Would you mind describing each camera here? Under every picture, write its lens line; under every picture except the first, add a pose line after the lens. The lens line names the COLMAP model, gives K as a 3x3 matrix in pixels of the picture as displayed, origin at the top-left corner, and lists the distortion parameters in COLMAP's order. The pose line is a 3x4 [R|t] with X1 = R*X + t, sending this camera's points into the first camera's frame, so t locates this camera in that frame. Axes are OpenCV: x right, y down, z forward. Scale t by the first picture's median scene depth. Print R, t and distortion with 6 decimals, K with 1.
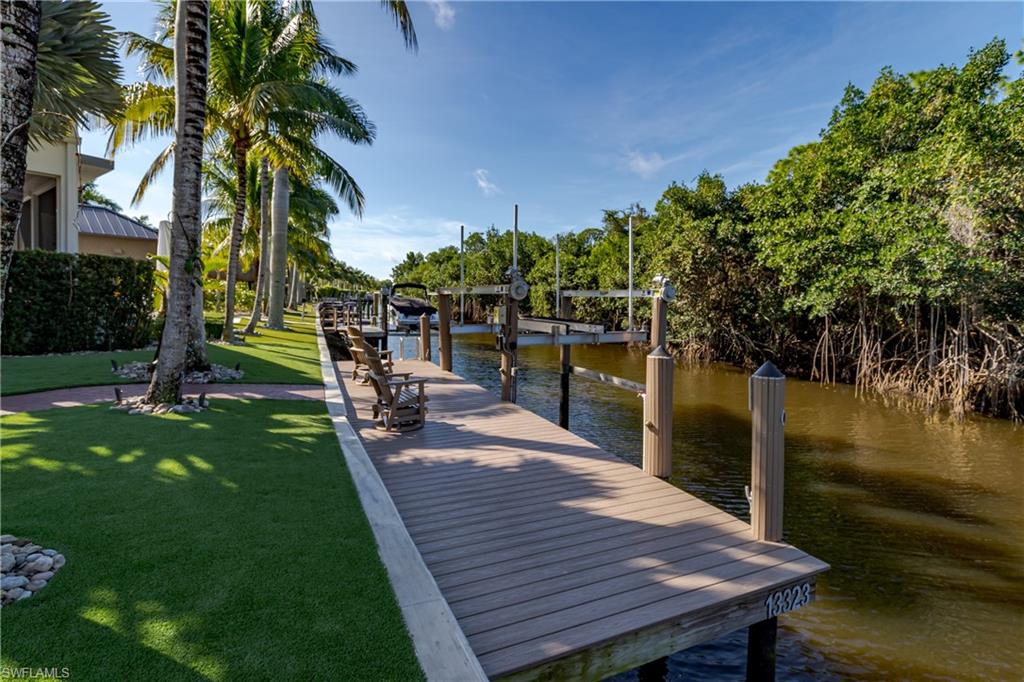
lens RADIAL K [[468.2, 0, 511.9], [0, 468.2, 305.7], [0, 0, 1]] dist [0.000667, 0.000069]
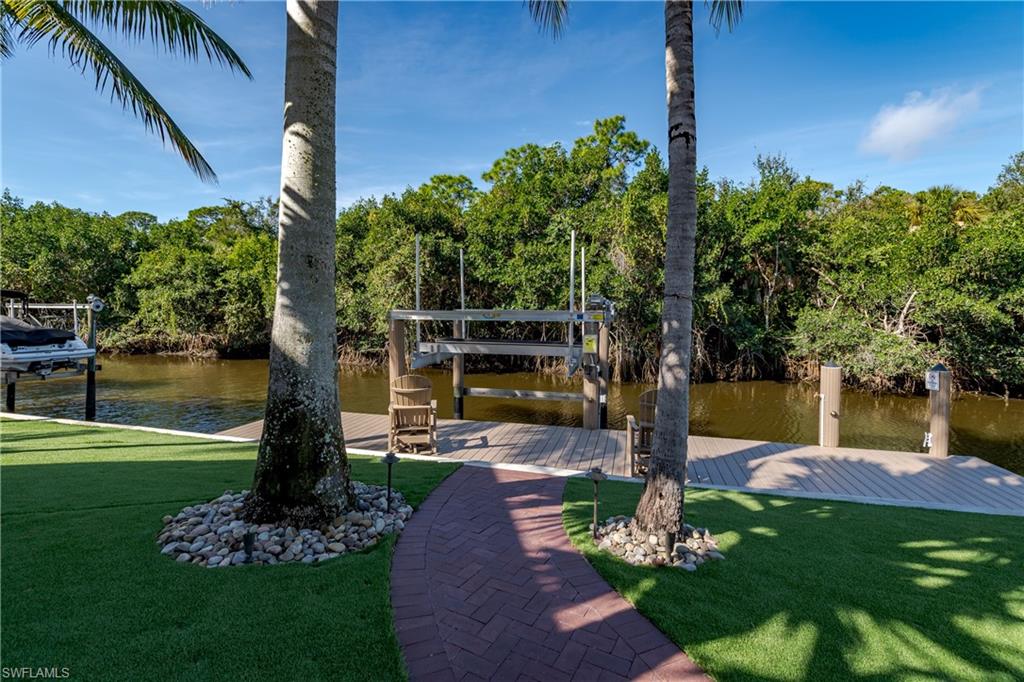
lens RADIAL K [[465.7, 0, 512.0], [0, 465.7, 341.0], [0, 0, 1]] dist [-0.000343, 0.000082]
pose [[0.616612, -0.064619, 0.784611, -0.474144], [0.010865, 0.997229, 0.073591, -0.030277], [-0.787192, -0.036852, 0.615606, 0.291990]]
